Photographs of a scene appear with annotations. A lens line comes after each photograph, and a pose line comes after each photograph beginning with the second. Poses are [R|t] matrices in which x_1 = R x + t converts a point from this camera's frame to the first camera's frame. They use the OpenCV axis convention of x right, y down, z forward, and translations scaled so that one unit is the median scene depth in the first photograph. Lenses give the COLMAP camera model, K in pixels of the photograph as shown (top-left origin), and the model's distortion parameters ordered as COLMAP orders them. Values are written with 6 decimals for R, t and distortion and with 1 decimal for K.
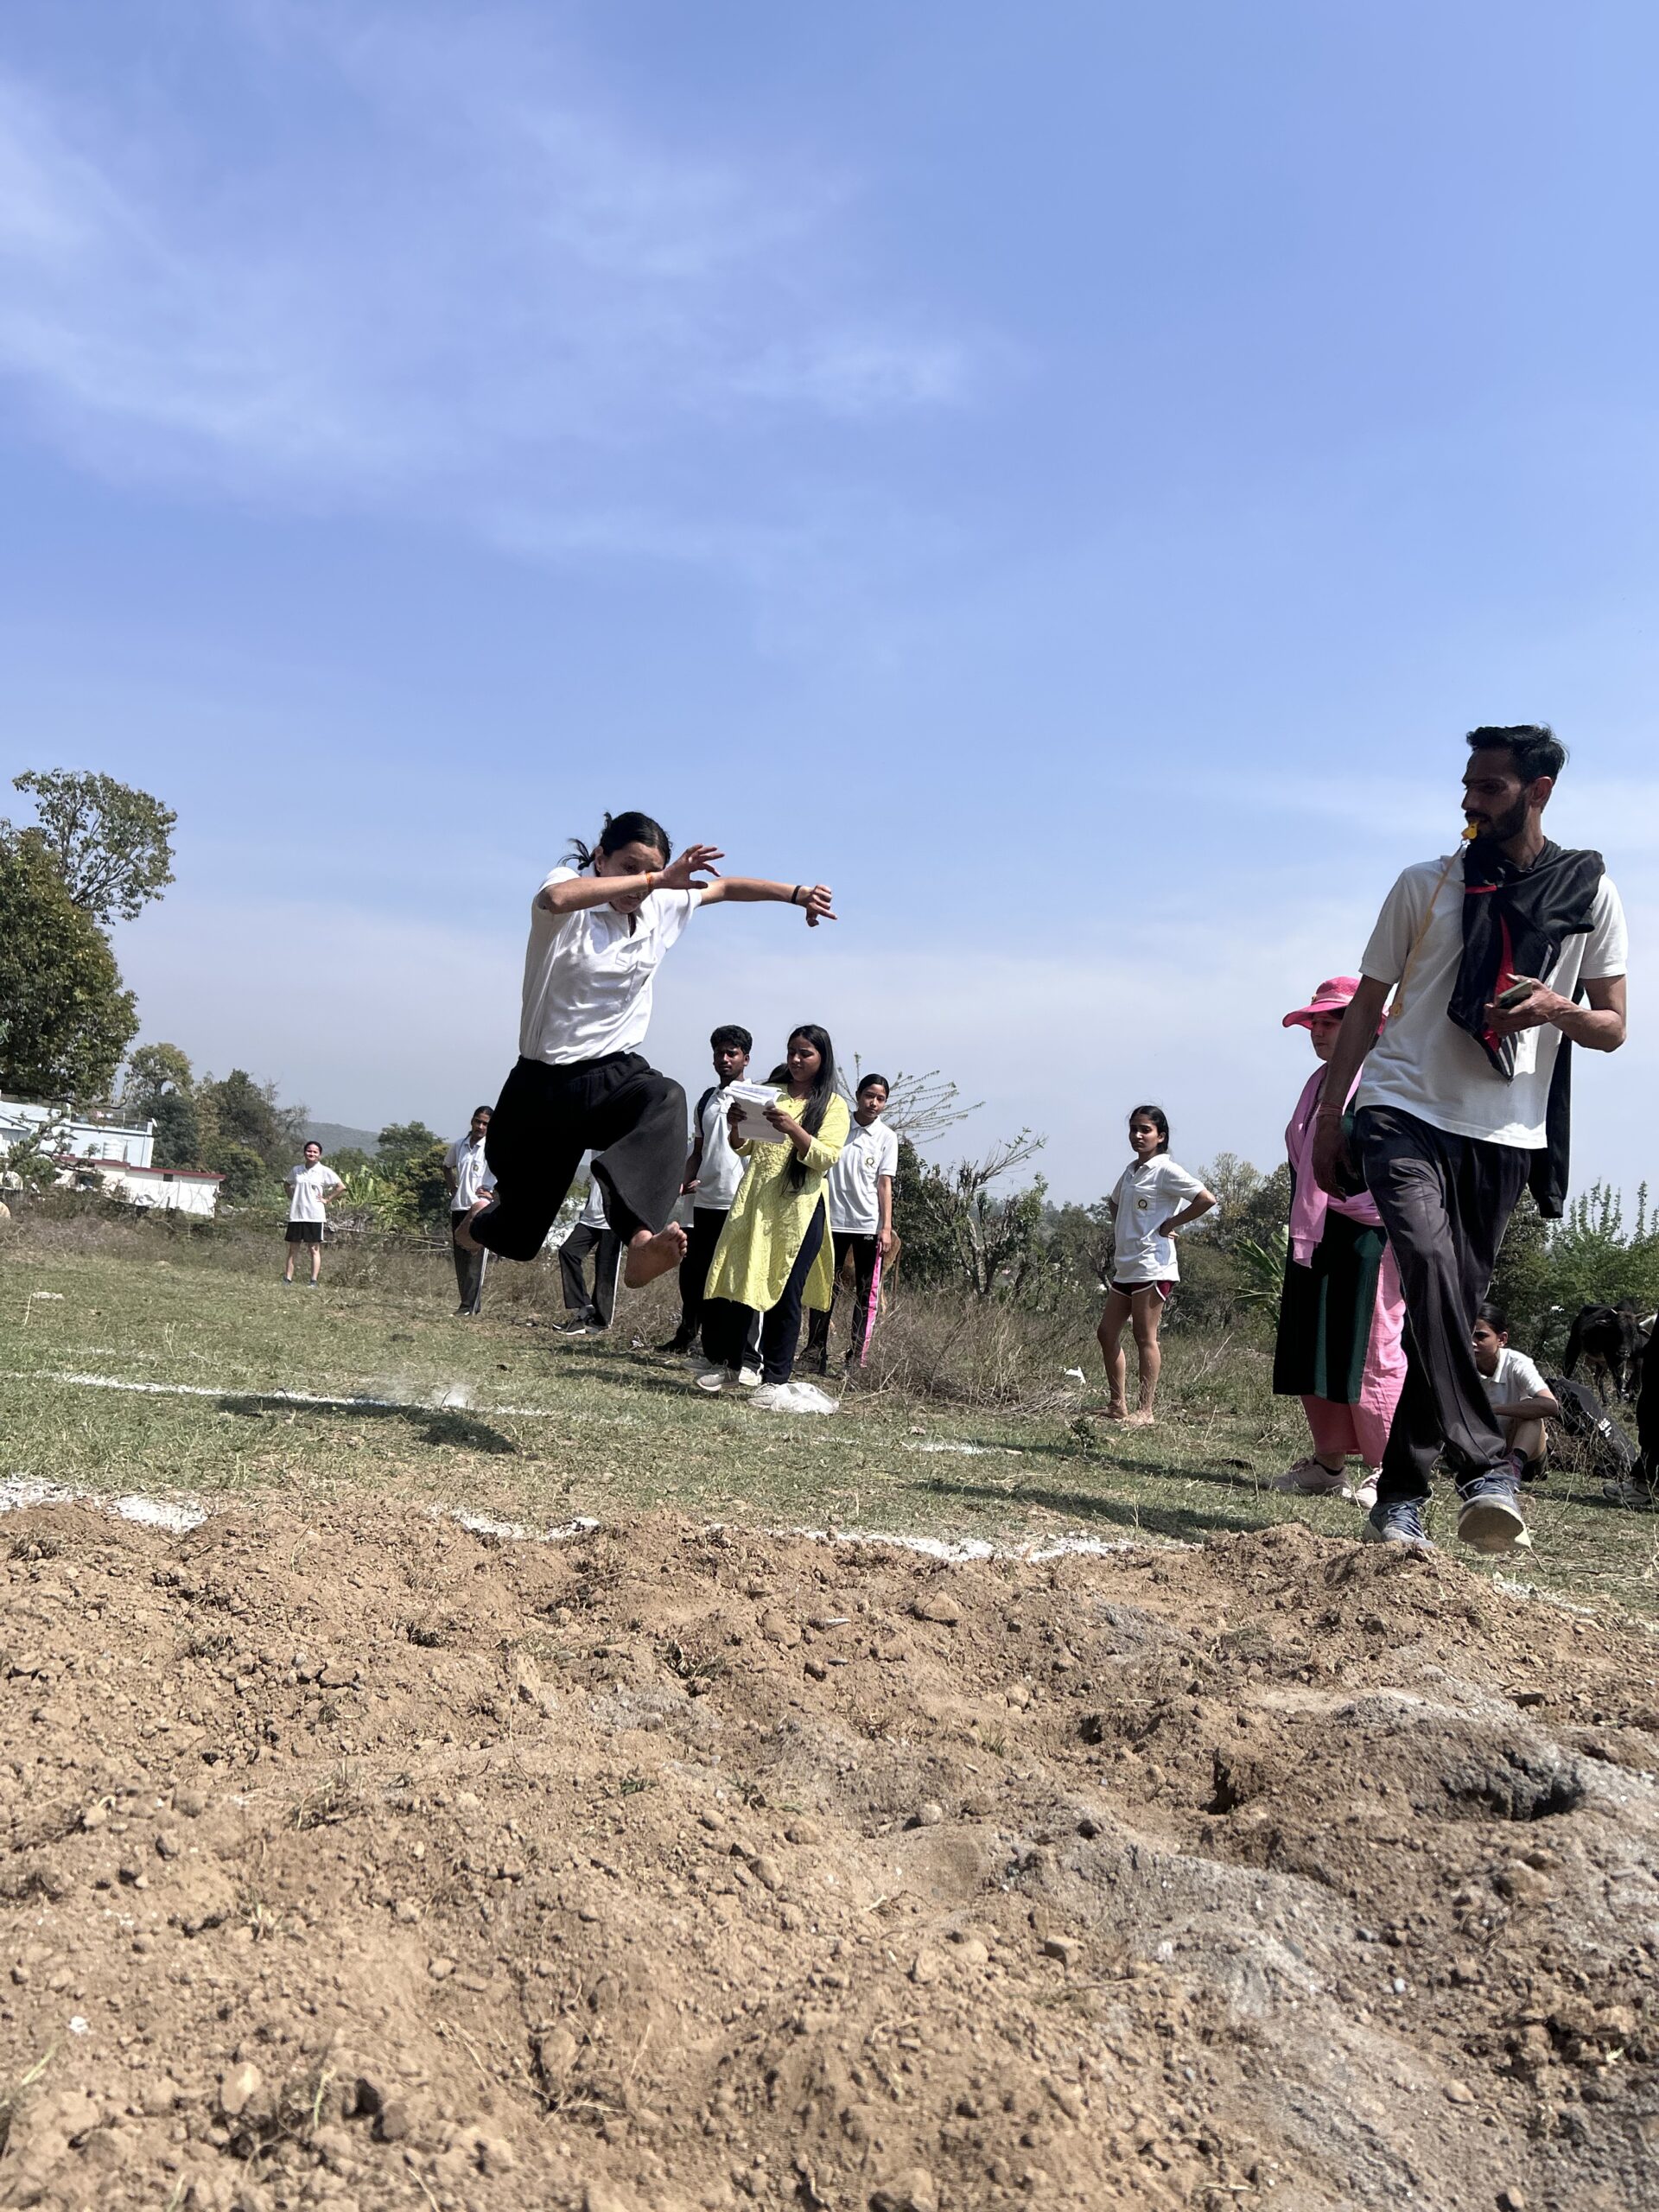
lens RADIAL K [[1680.8, 0, 853.1], [0, 1680.8, 1088.5], [0, 0, 1]] dist [0.055041, -0.058487]
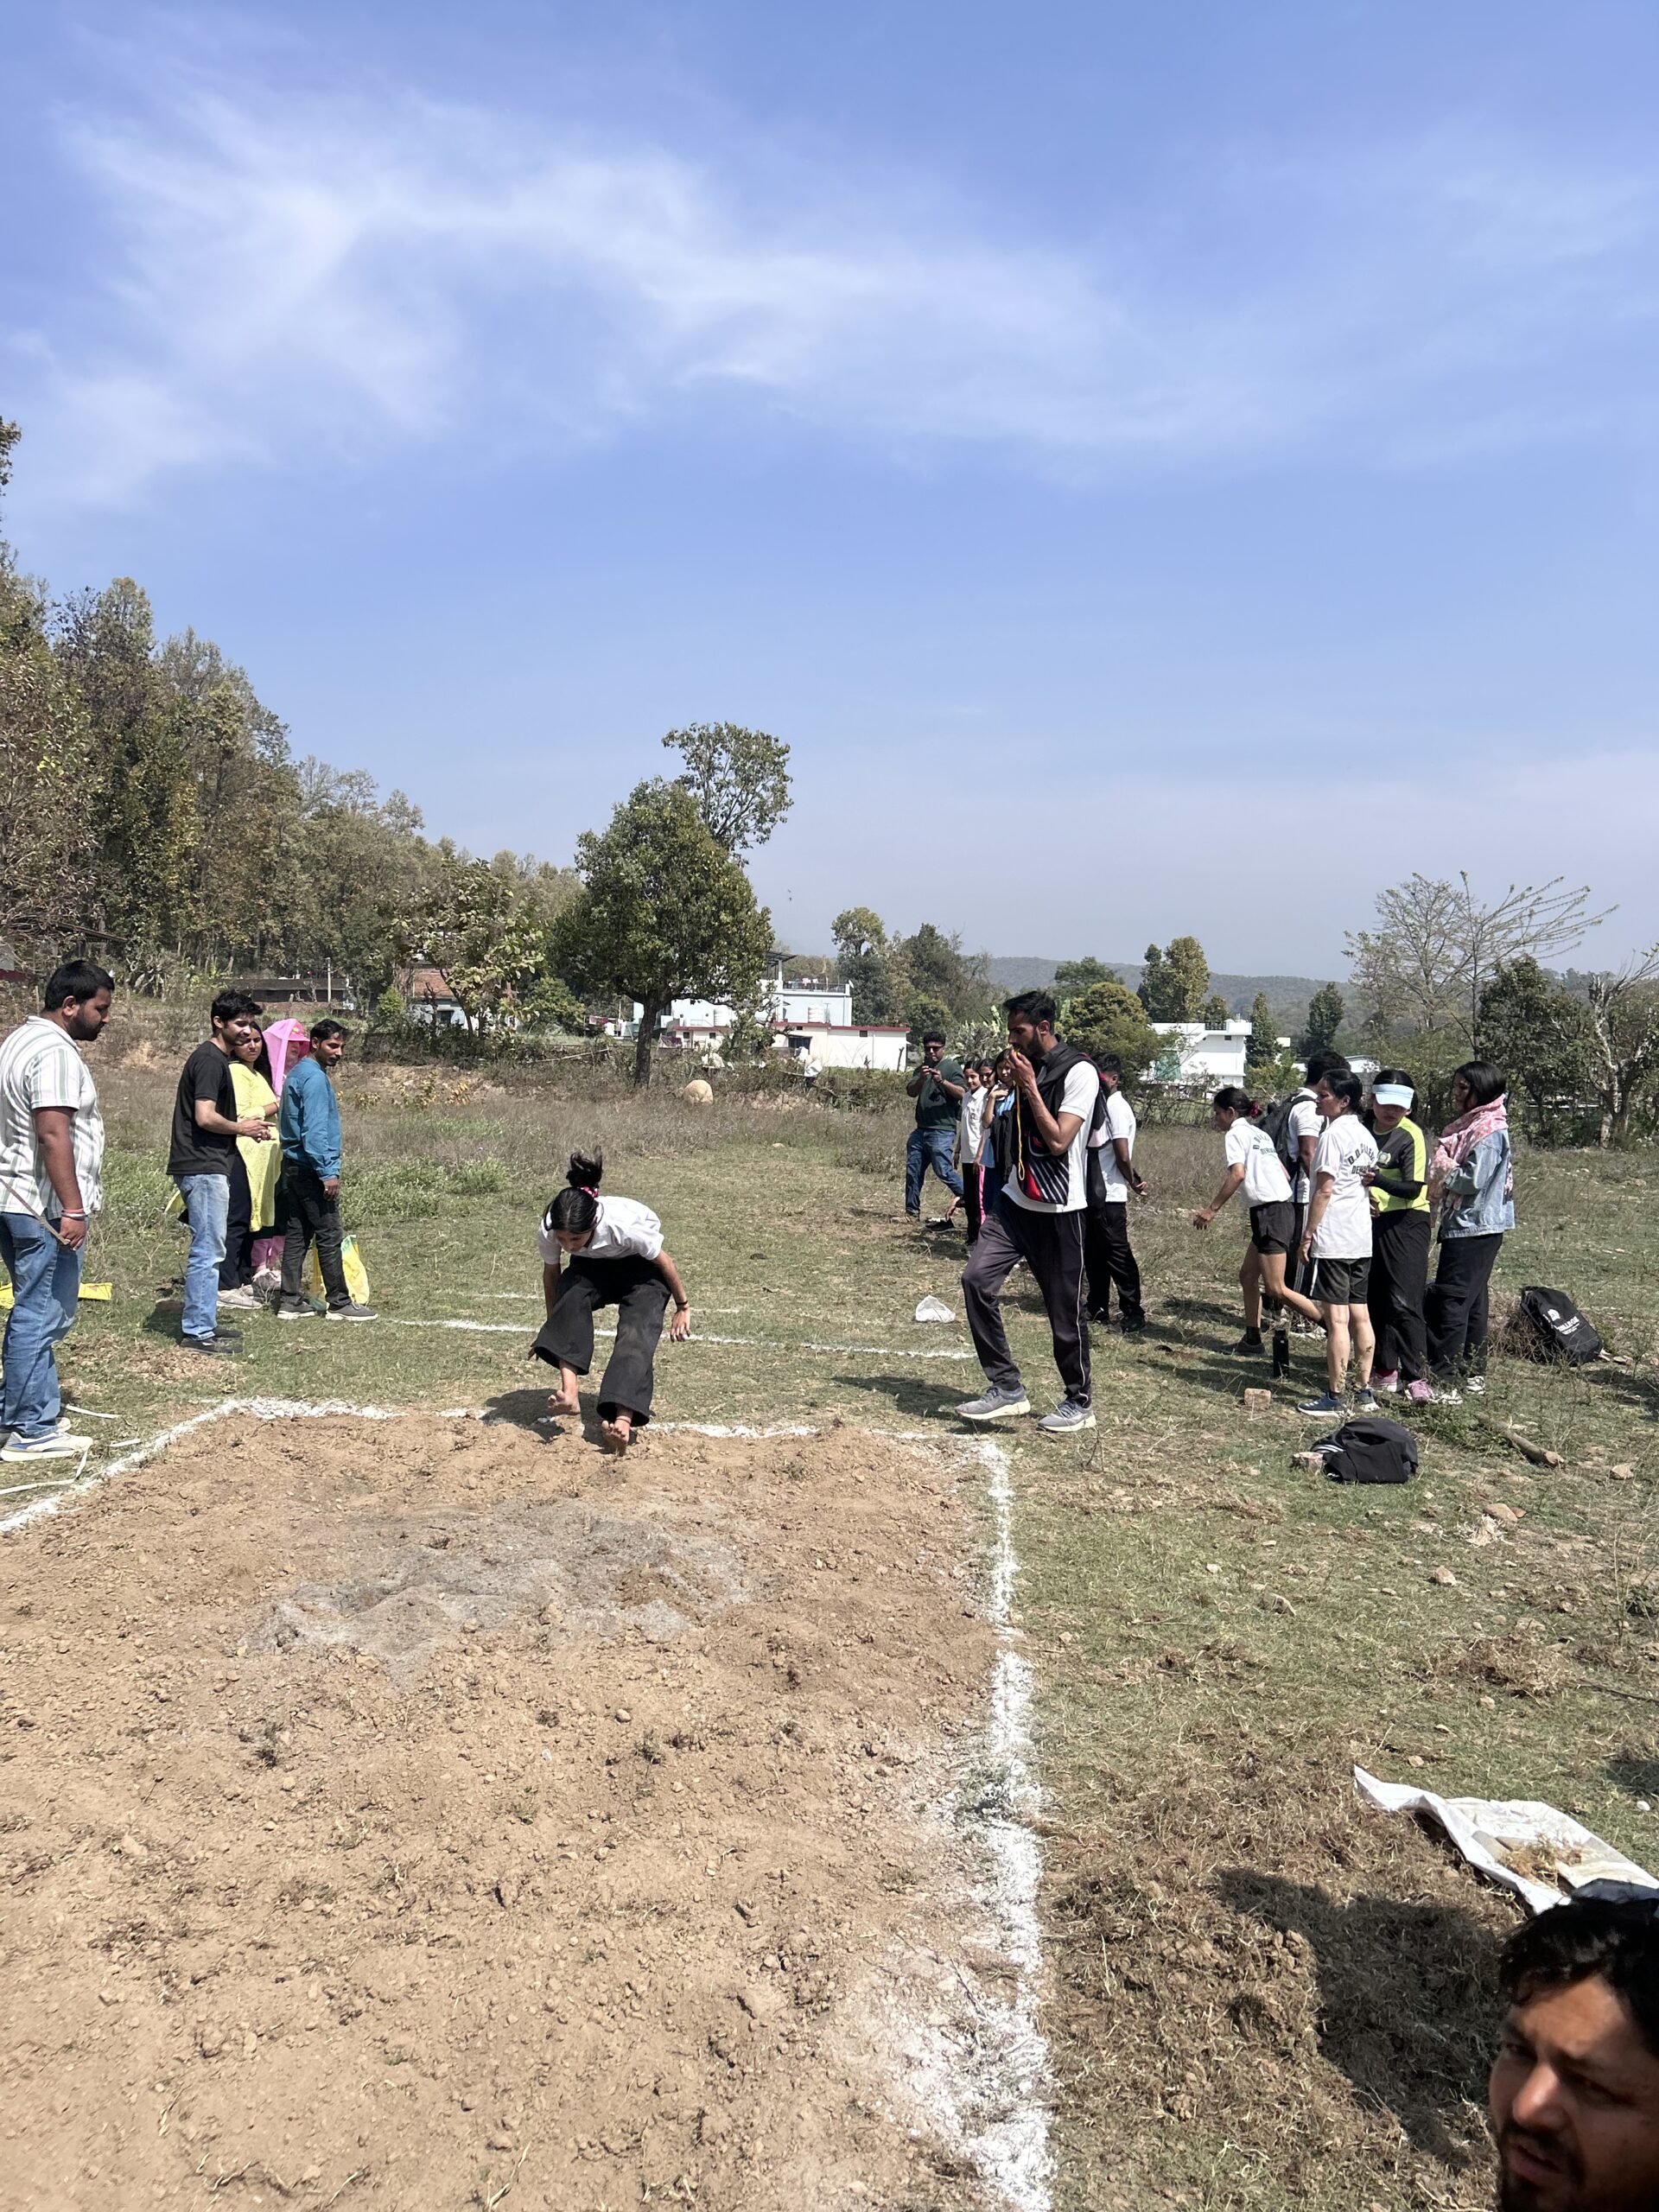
lens RADIAL K [[1666.1, 0, 854.4], [0, 1666.1, 1105.7], [0, 0, 1]] dist [0.106961, -0.000027]
pose [[0.915046, -0.052132, -0.399965, 0.096507], [0.099451, 0.990158, 0.098468, -0.029597], [0.390896, -0.129880, 0.911225, -0.065154]]
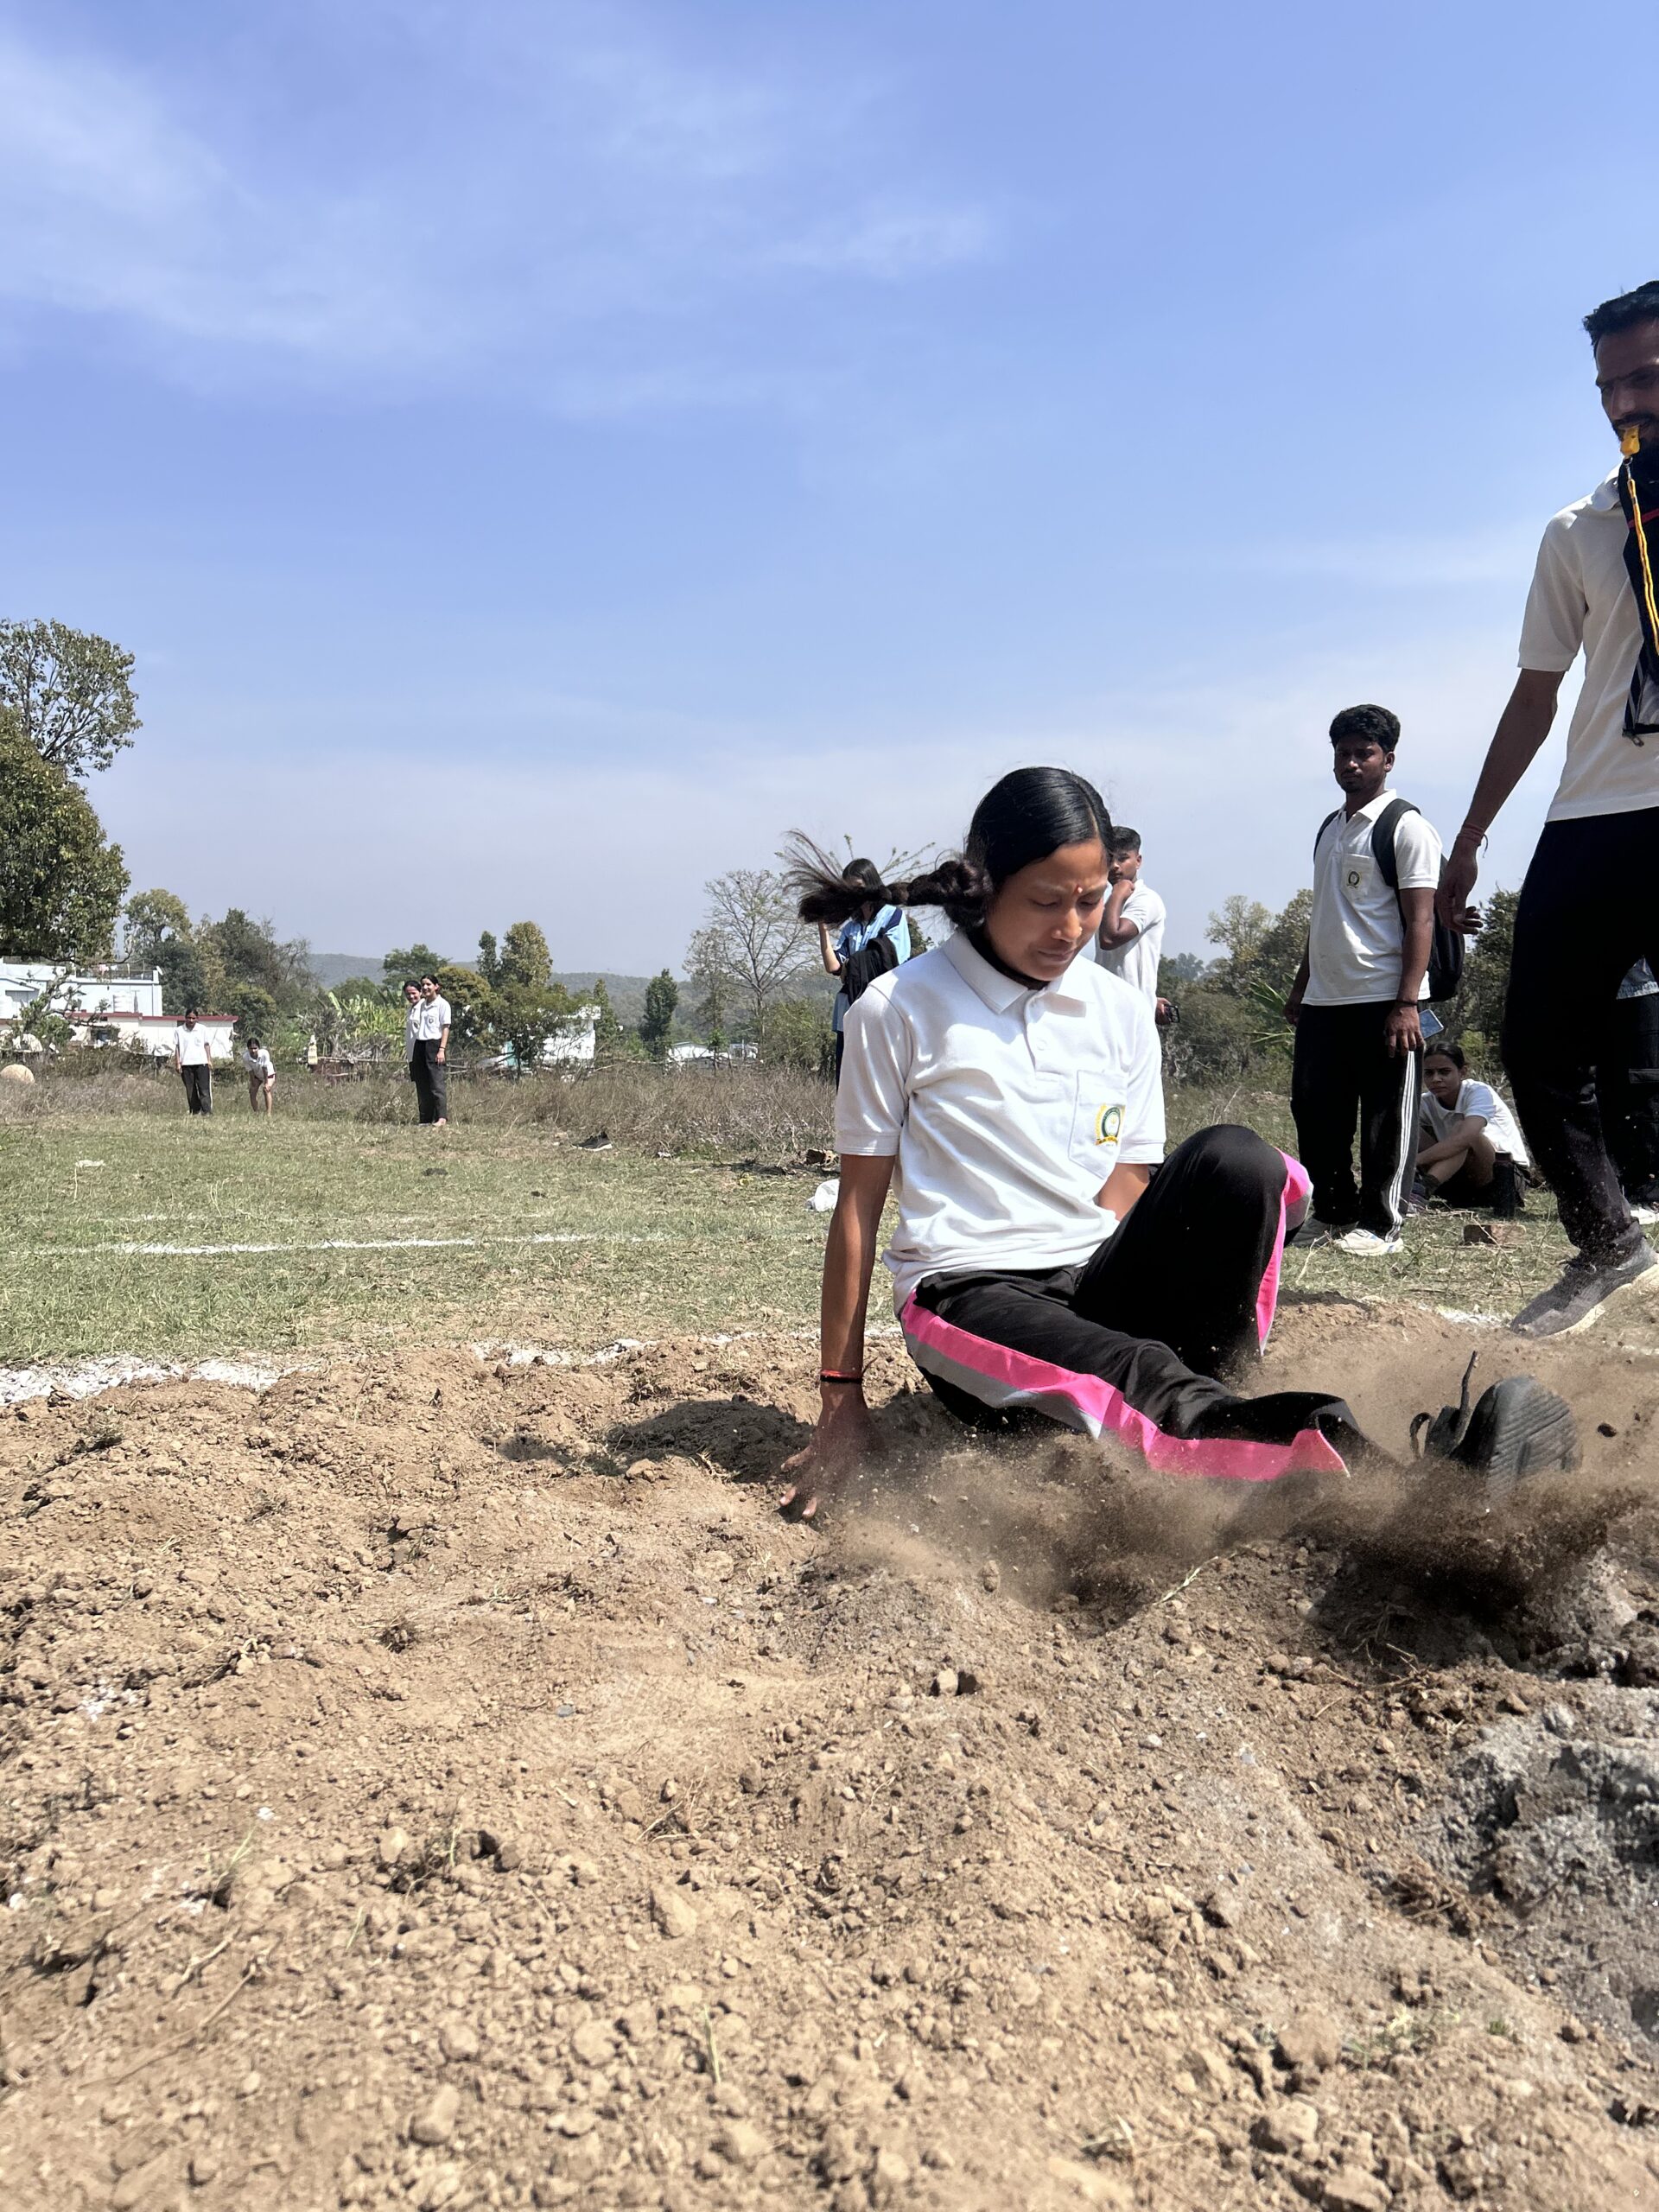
lens RADIAL K [[1687.6, 0, 849.0], [0, 1687.6, 1105.6], [0, 0, 1]] dist [0.052297, -0.055185]
pose [[0.995146, -0.097010, -0.016532, 0.001535], [0.098369, 0.985385, 0.139069, -0.002789], [0.002799, -0.140020, 0.990145, -0.004963]]
